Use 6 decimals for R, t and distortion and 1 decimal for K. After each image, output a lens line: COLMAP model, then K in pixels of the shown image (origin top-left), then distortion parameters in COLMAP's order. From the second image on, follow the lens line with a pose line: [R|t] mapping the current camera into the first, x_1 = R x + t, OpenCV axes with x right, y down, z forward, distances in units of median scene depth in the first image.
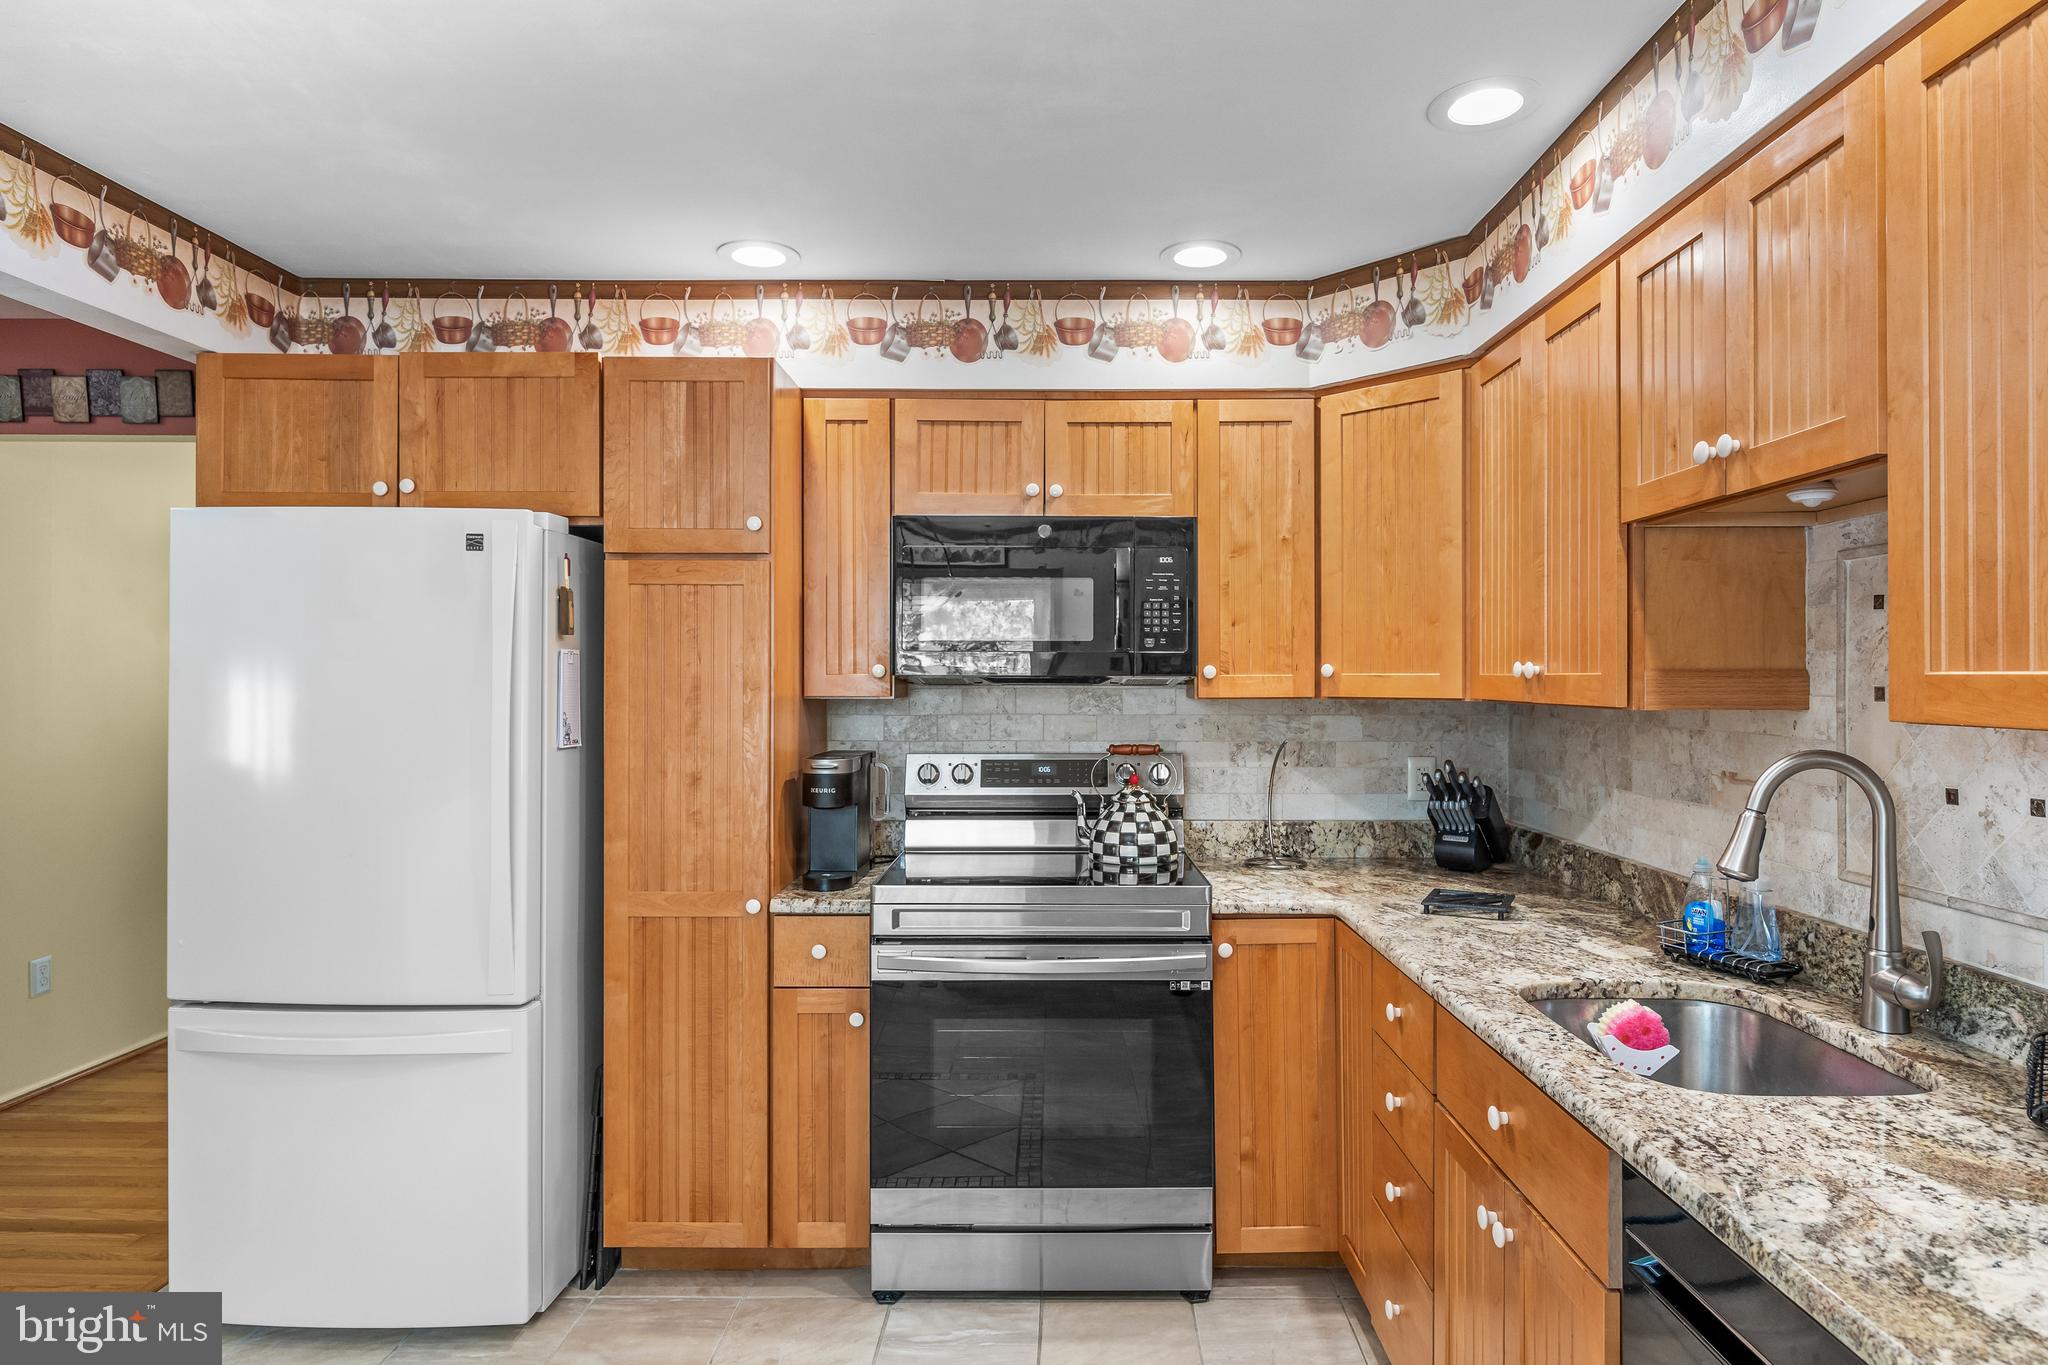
lens RADIAL K [[1137.8, 0, 1031.0], [0, 1137.8, 688.1], [0, 0, 1]] dist [-0.002436, 0.001318]
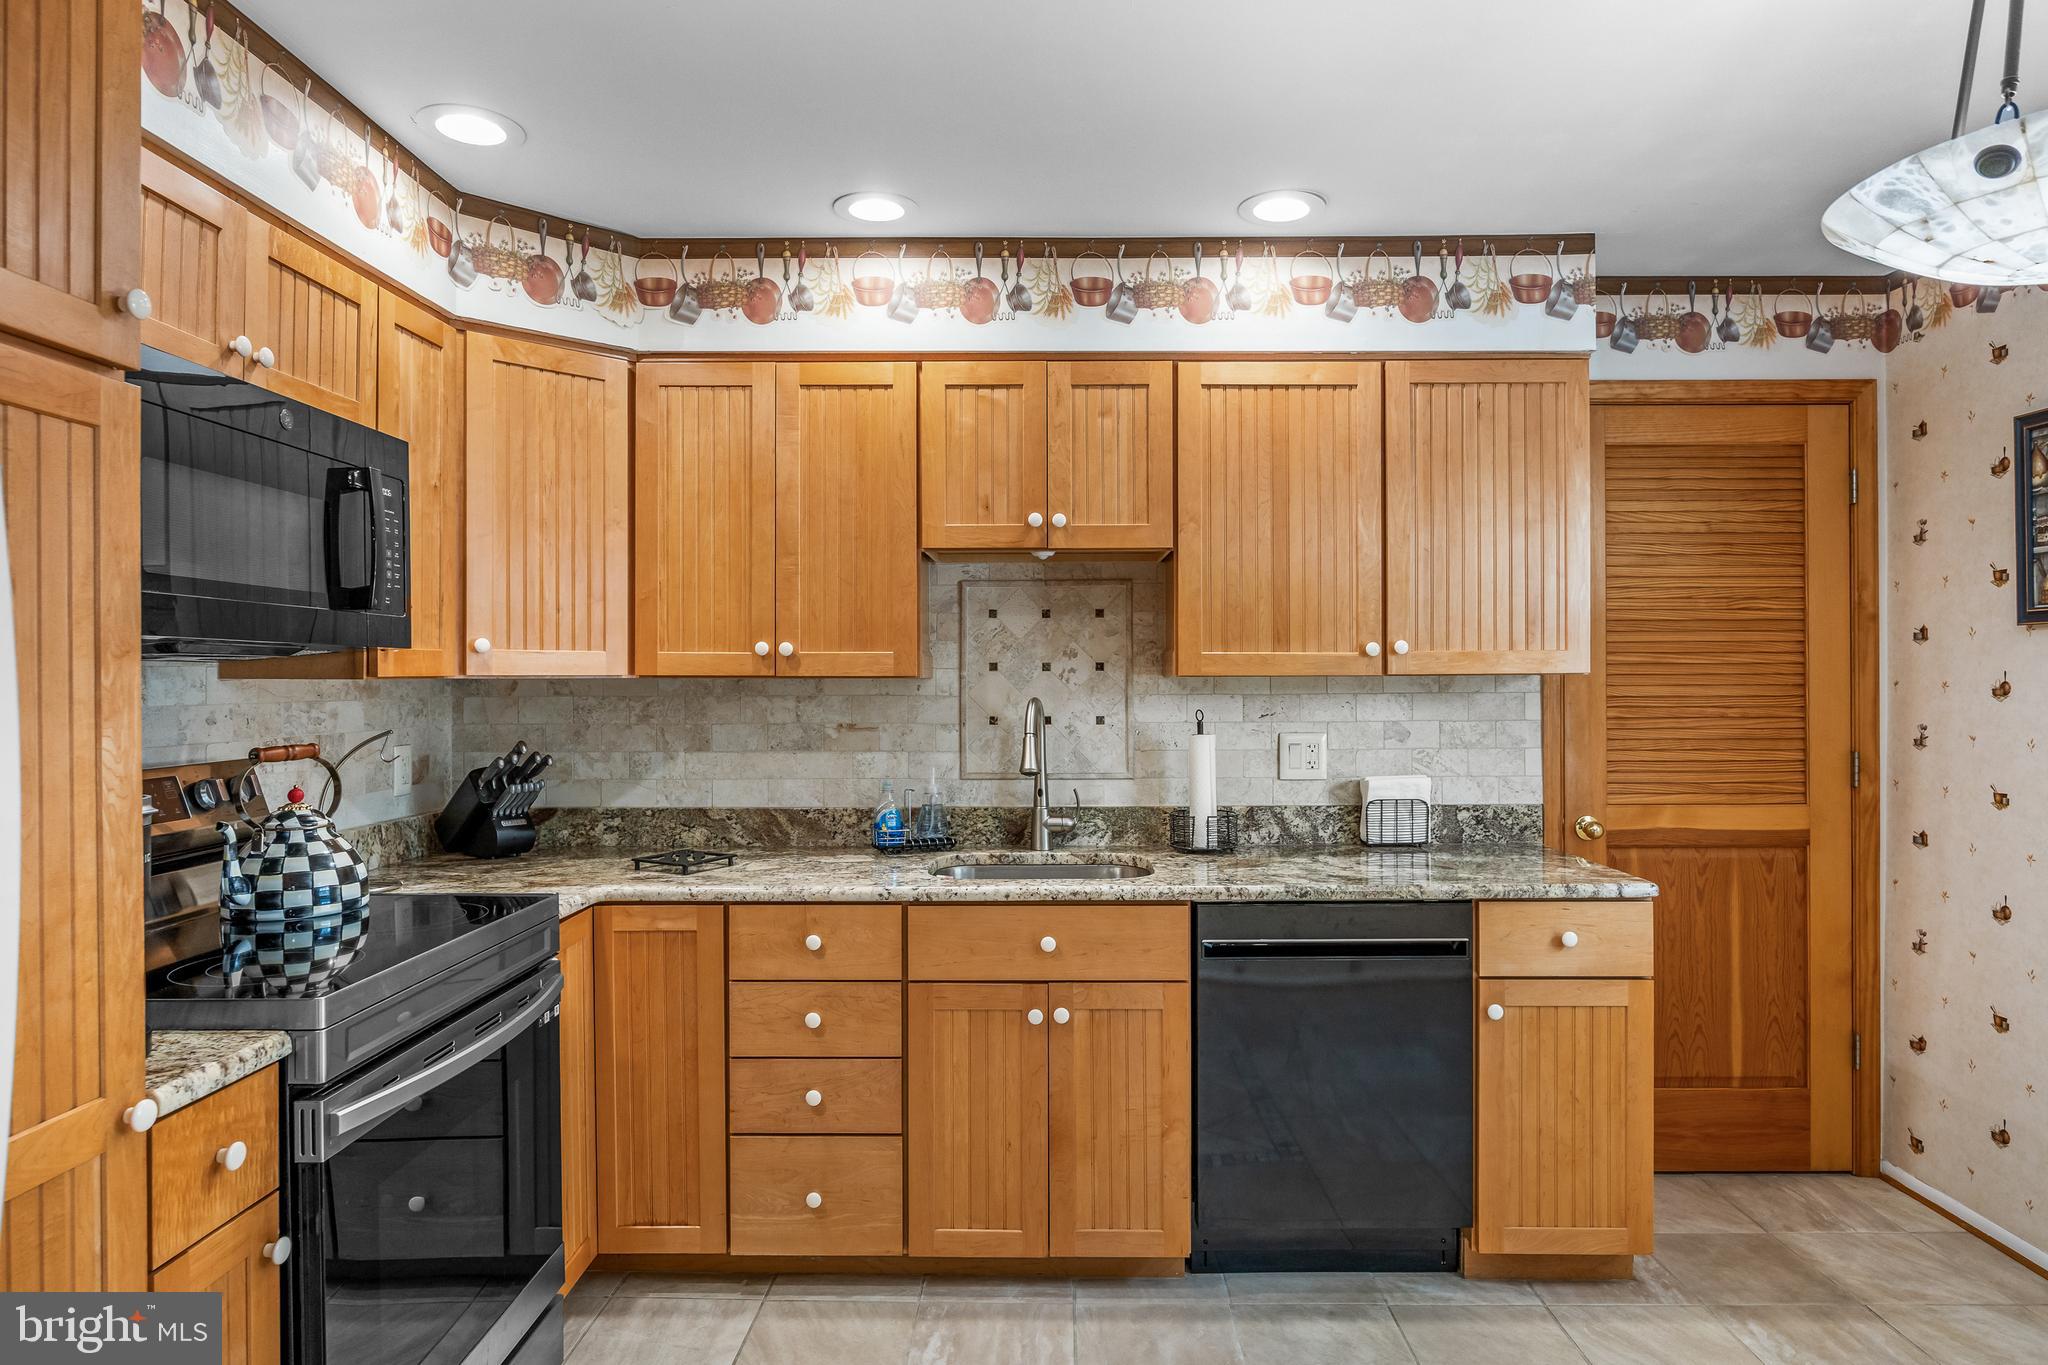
lens RADIAL K [[1221.5, 0, 1031.9], [0, 1221.5, 689.6], [0, 0, 1]] dist [-0.010089, -0.002044]
pose [[-0.001178, -0.011373, 0.999935, -0.737466], [0.009377, 0.999891, 0.011383, 0.012799], [-0.999955, 0.009390, -0.001071, 0.622789]]
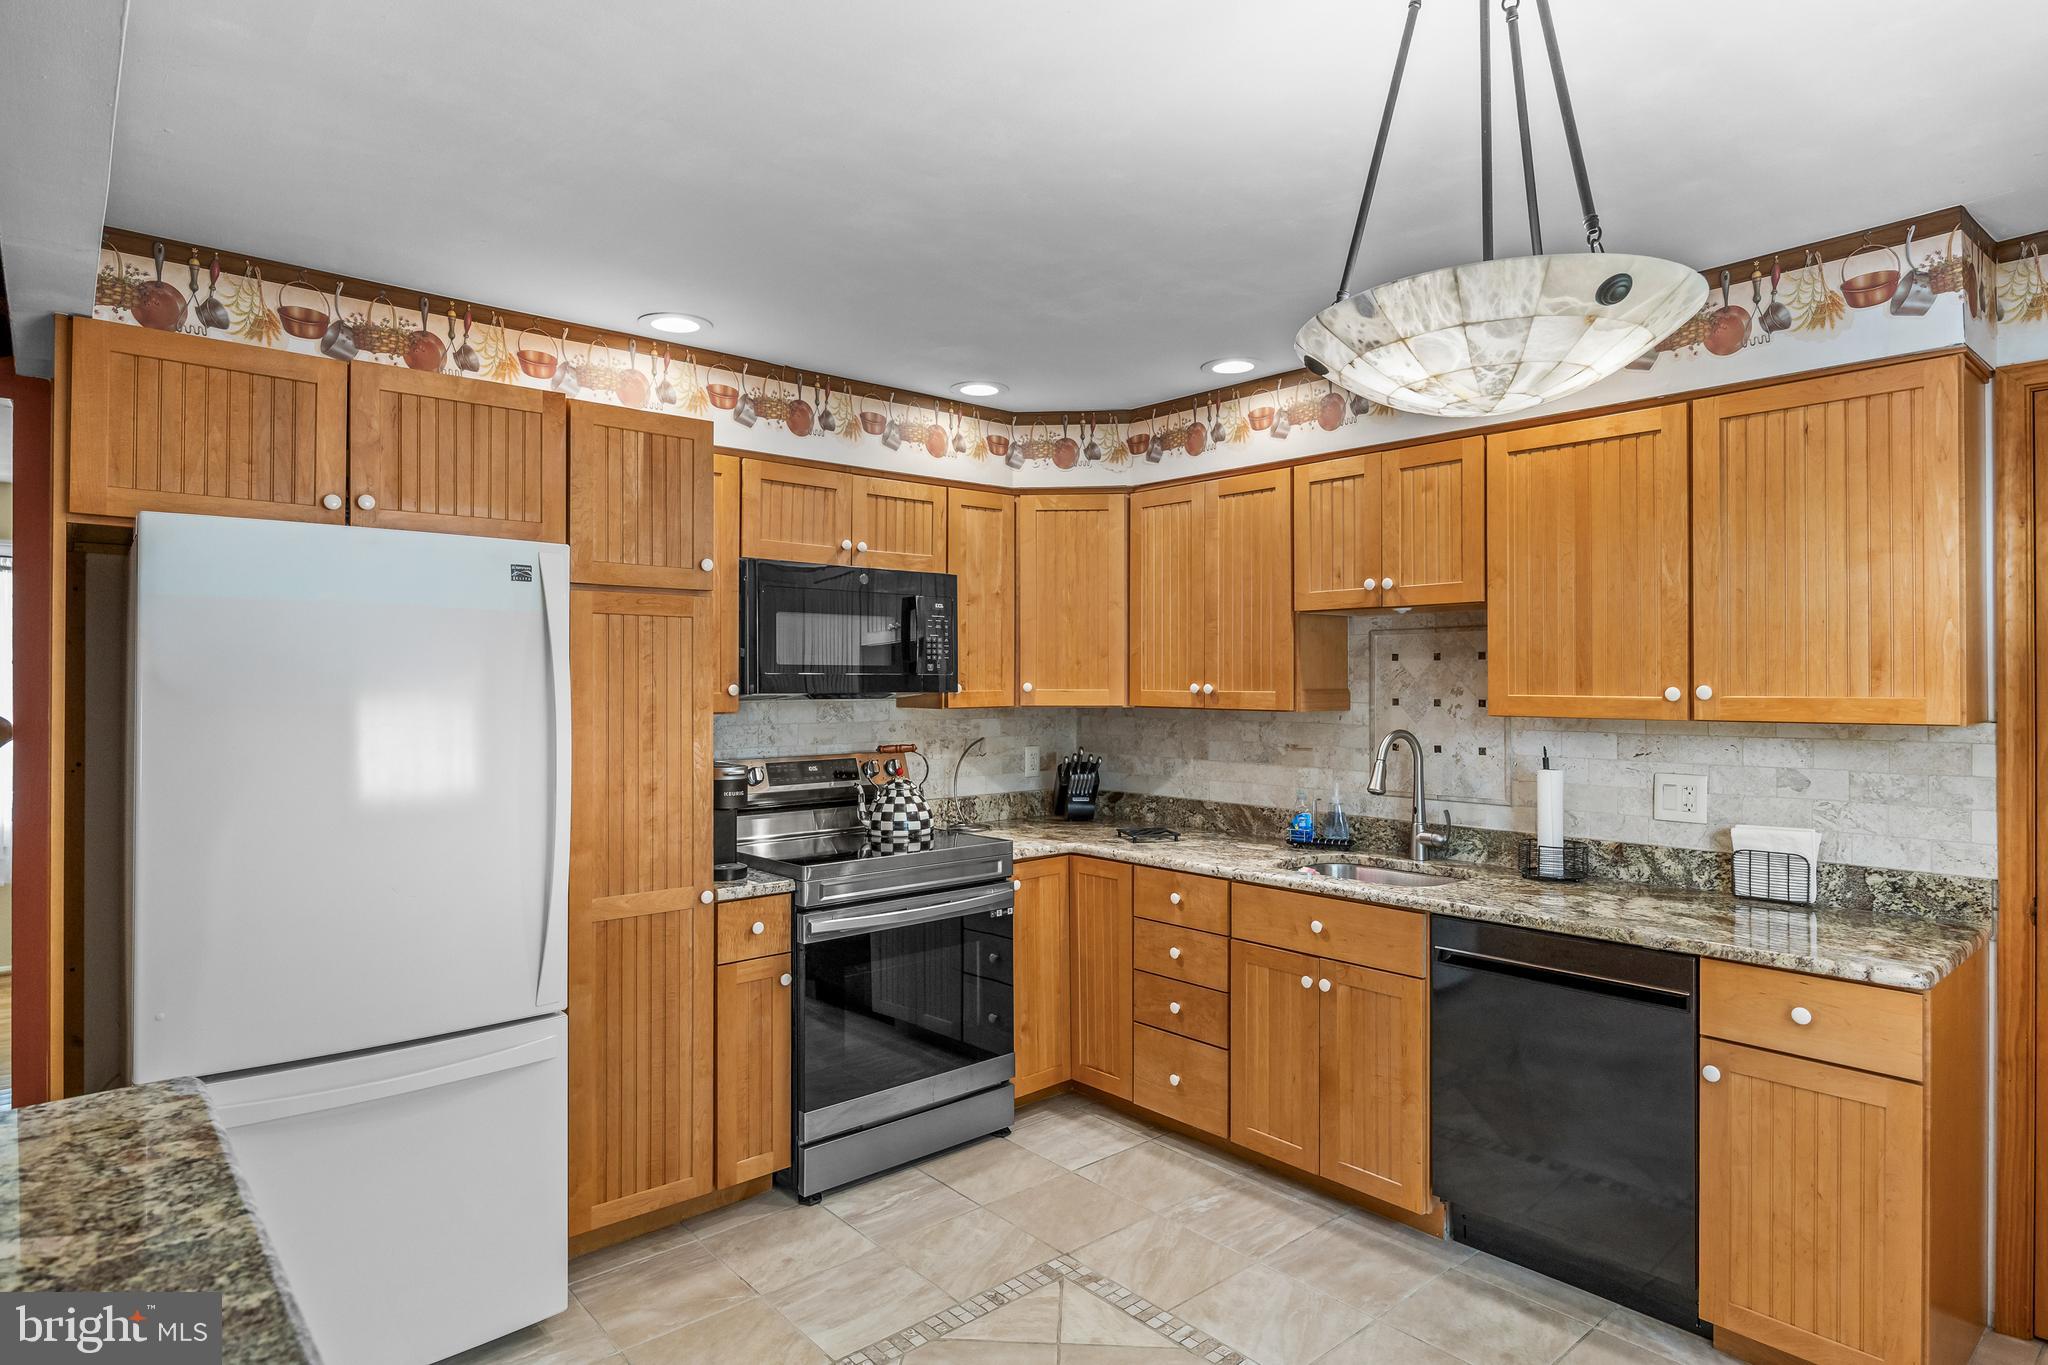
lens RADIAL K [[1137.8, 0, 979.7], [0, 1137.8, 688.6], [0, 0, 1]] dist [-0.002436, 0.001318]
pose [[0.763062, -0.008056, 0.646275, -0.768177], [0.007351, 0.999966, 0.003786, -0.021329], [-0.646284, 0.001863, 0.763095, -0.058167]]
